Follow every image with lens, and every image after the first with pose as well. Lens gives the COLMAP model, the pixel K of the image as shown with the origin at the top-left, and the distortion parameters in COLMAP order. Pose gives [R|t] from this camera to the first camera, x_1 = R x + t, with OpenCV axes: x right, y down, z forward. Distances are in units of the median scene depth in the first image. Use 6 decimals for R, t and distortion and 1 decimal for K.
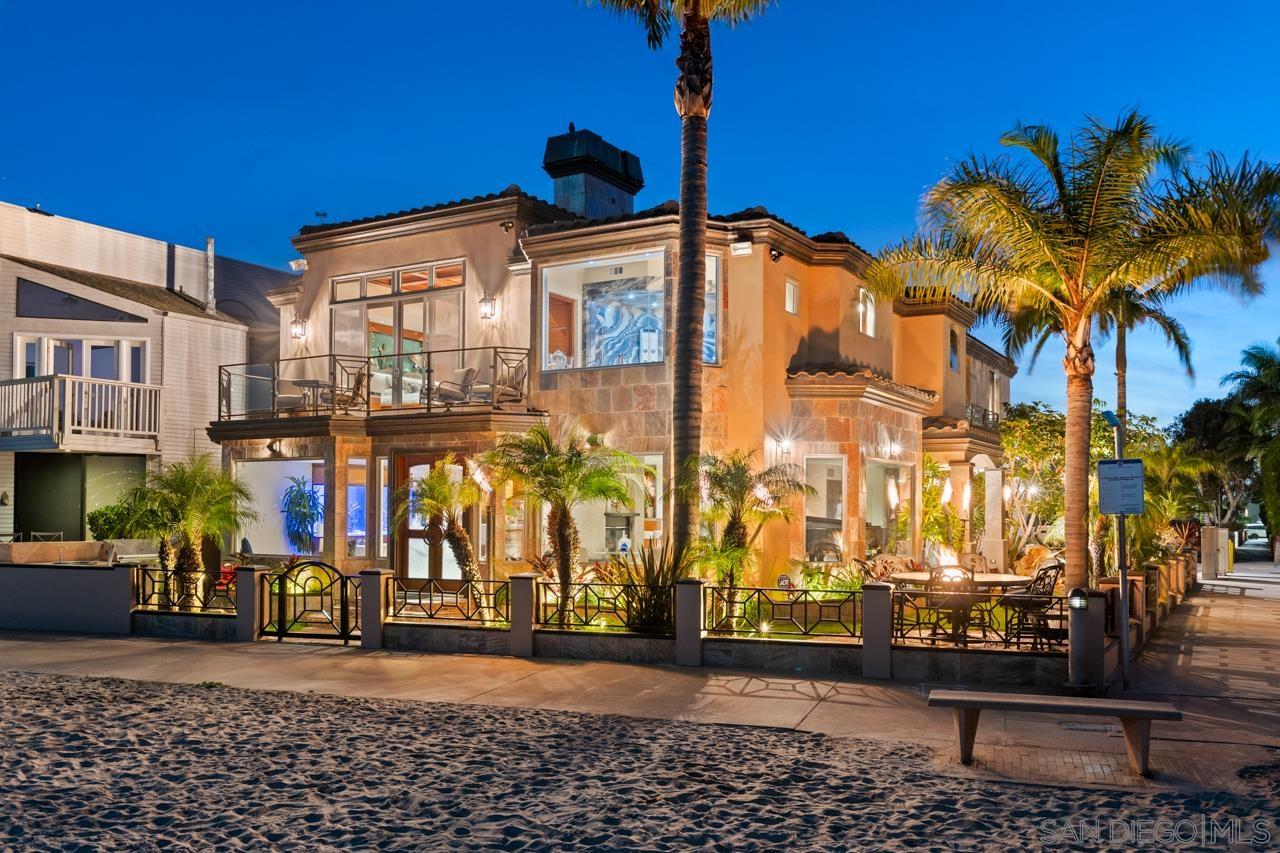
lens RADIAL K [[963.8, 0, 640.0], [0, 963.8, 426.5], [0, 0, 1]] dist [0.033416, -0.000368]
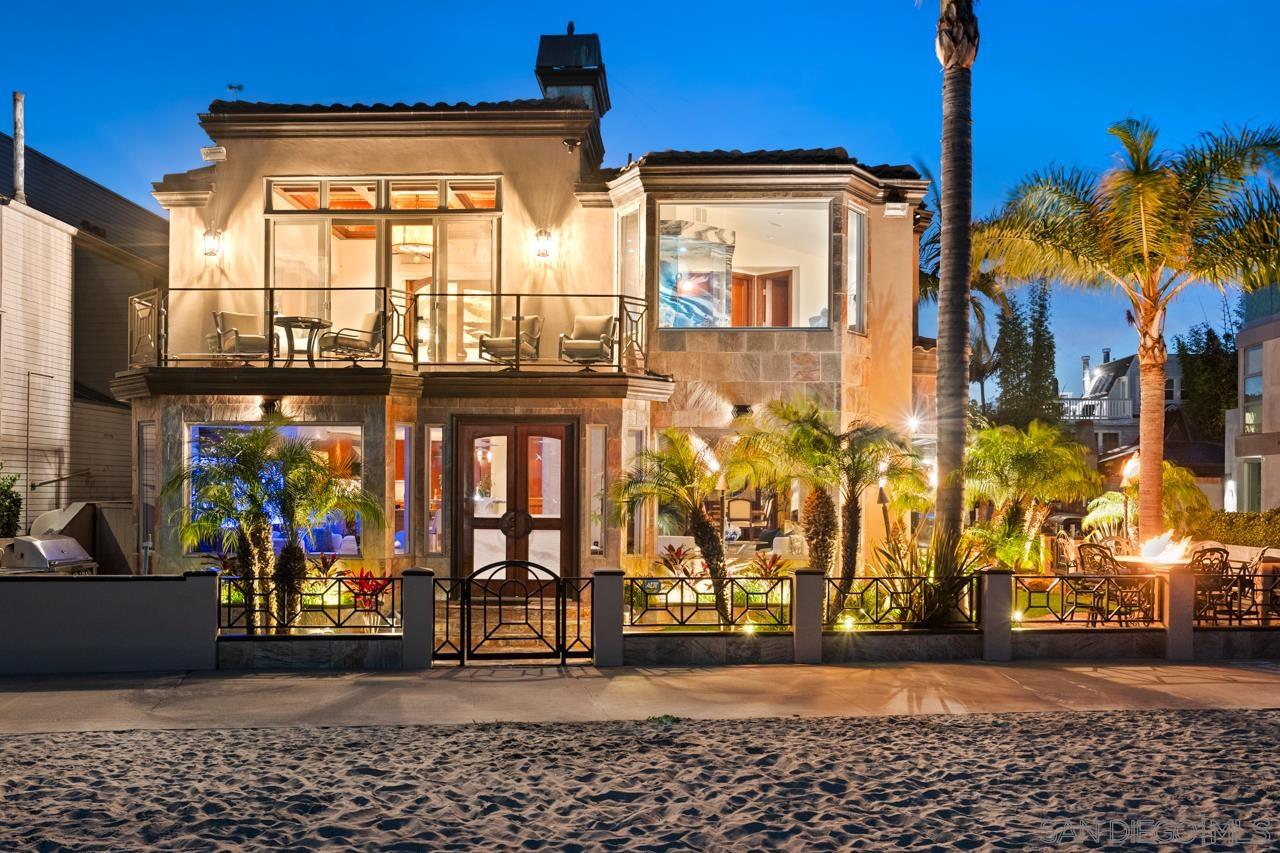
lens RADIAL K [[1117.6, 0, 640.0], [0, 1117.6, 426.5], [0, 0, 1]] dist [0.008205, 0.006600]
pose [[0.904746, 0.022111, 0.425376, -0.521890], [-0.038128, 0.998847, 0.029176, 0.000577], [-0.424241, -0.042616, 0.904546, 0.121191]]
